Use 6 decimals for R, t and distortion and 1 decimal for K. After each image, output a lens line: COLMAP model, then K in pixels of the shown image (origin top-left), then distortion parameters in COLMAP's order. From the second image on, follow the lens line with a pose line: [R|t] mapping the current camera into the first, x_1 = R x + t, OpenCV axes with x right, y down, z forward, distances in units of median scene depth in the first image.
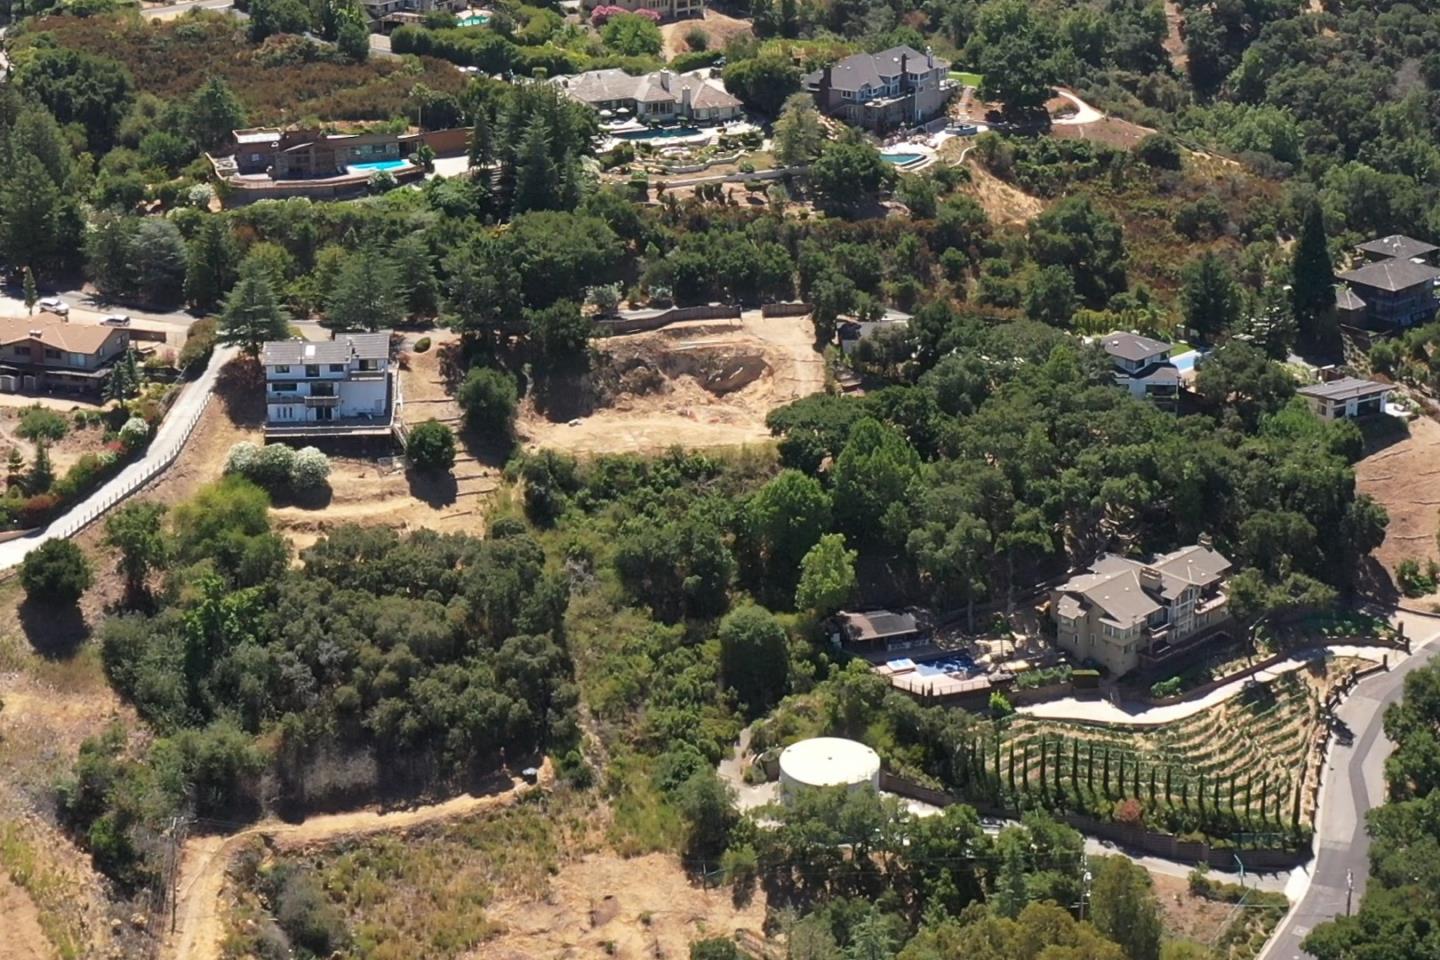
lens RADIAL K [[3203.8, 0, 720.0], [0, 3203.8, 480.0], [0, 0, 1]] dist [0.051045, -0.168243]
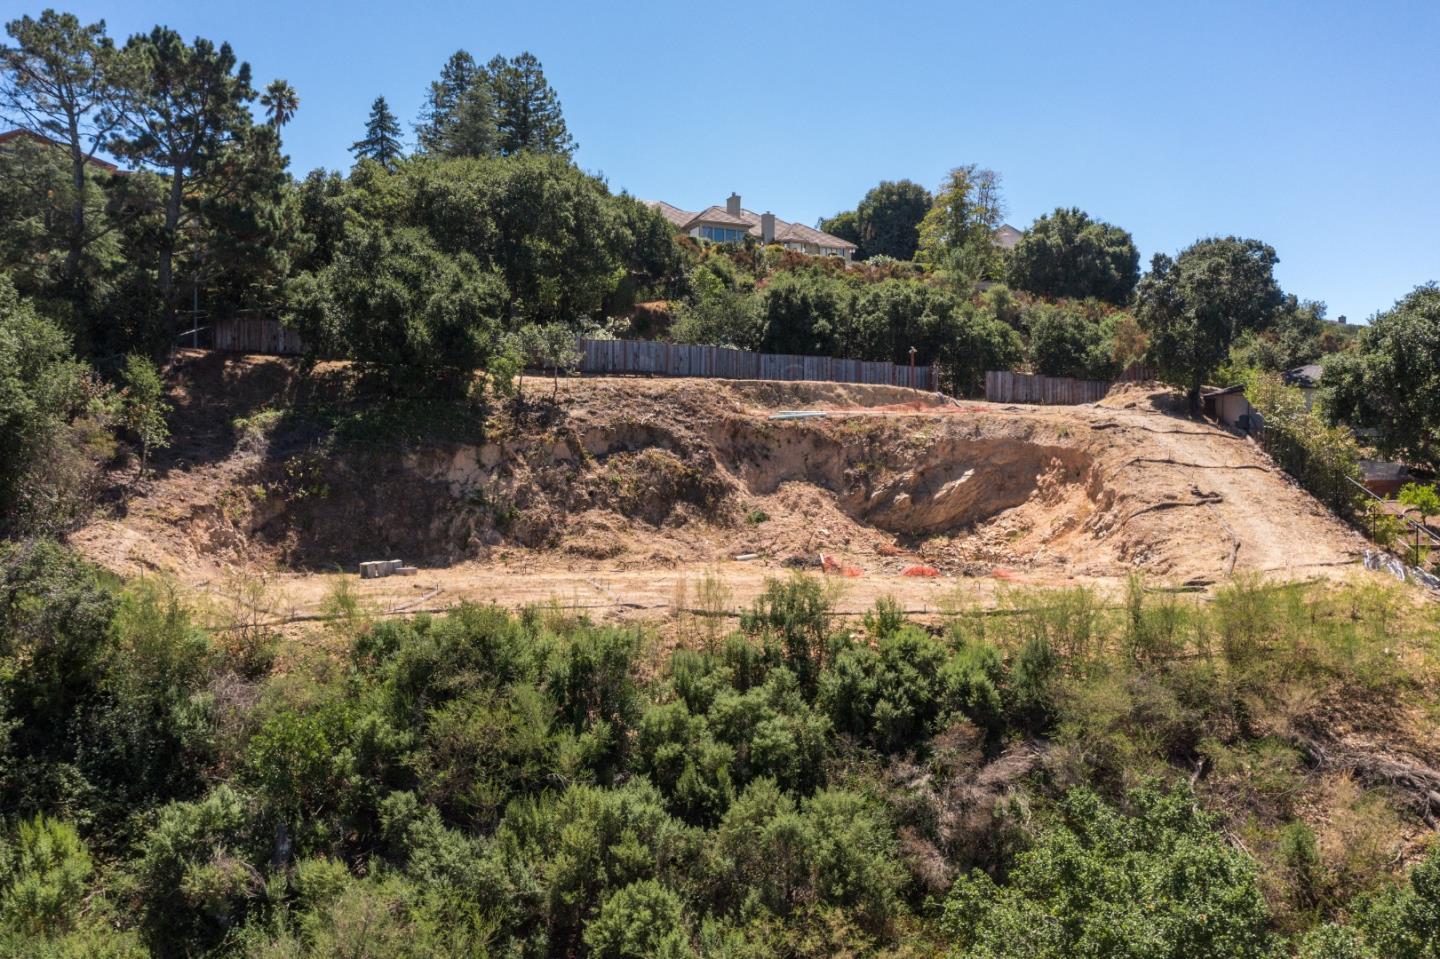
lens RADIAL K [[1182.8, 0, 720.0], [0, 1182.8, 479.5], [0, 0, 1]] dist [-0.002835, -0.000643]
pose [[0.999705, 0.003642, -0.024032, -0.015974], [-0.011714, 0.938510, -0.345052, 0.007762], [0.021297, 0.345232, 0.938276, 0.897218]]
